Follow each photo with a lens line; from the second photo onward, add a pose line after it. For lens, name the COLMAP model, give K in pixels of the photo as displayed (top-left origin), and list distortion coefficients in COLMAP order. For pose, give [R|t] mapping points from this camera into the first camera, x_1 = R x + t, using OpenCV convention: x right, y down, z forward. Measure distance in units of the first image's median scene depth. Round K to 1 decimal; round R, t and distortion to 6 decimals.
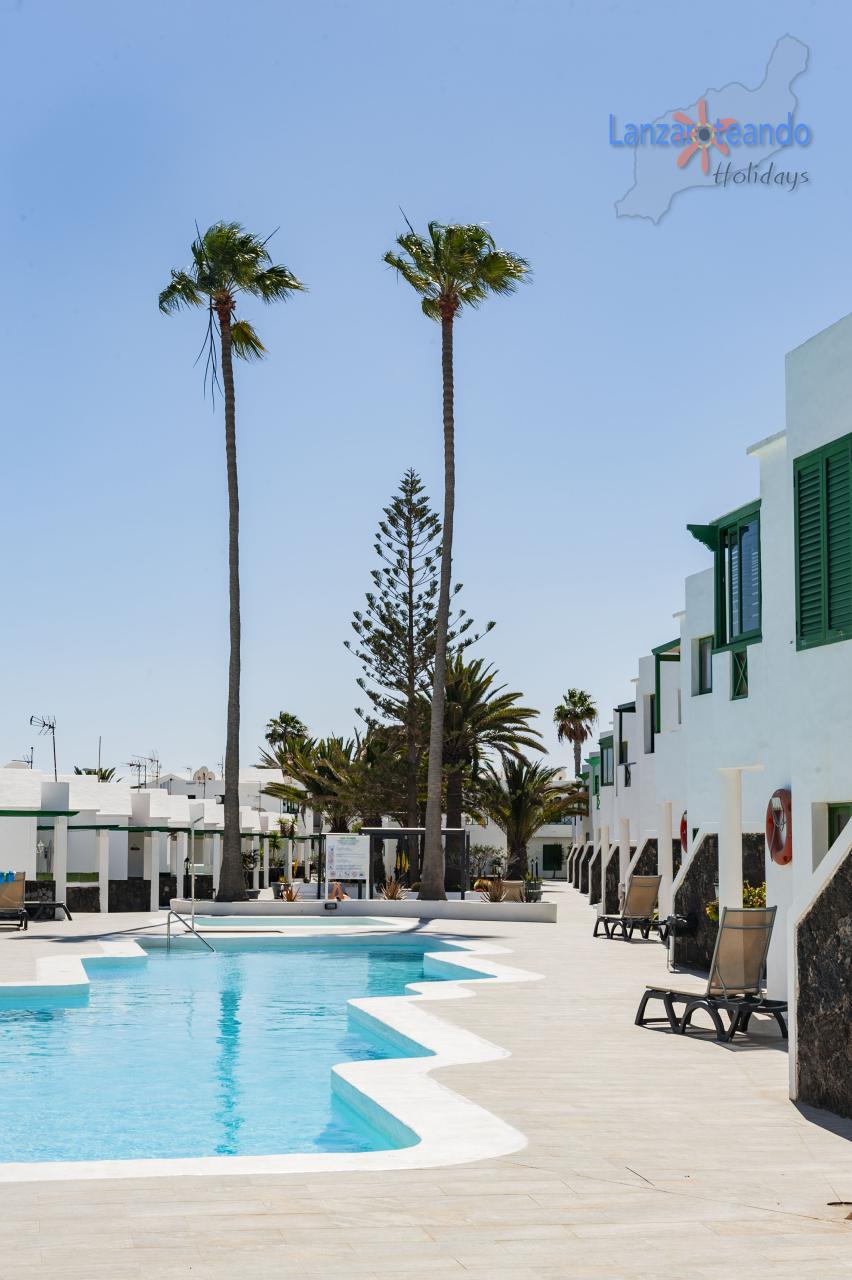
lens RADIAL K [[2284.4, 0, 426.0], [0, 2284.4, 640.0], [0, 0, 1]] dist [-0.010034, 0.037038]
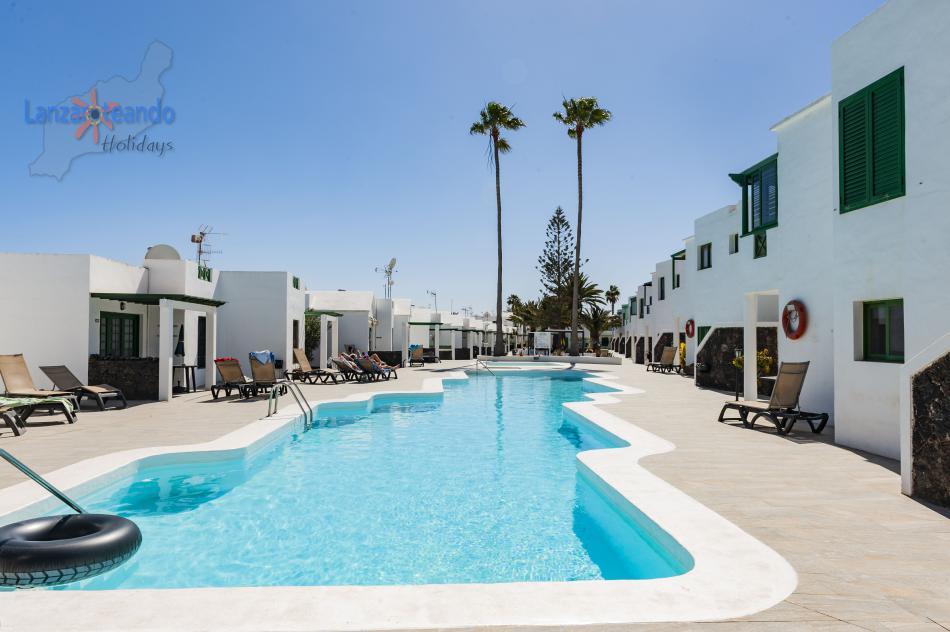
lens RADIAL K [[653.5, 0, 461.3], [0, 653.5, 291.7], [0, 0, 1]] dist [-0.005381, -0.002536]
pose [[0.991196, -0.007373, -0.132194, -0.023544], [0.009484, 0.999837, 0.015342, 0.022157], [0.132060, -0.016461, 0.991105, 0.196878]]
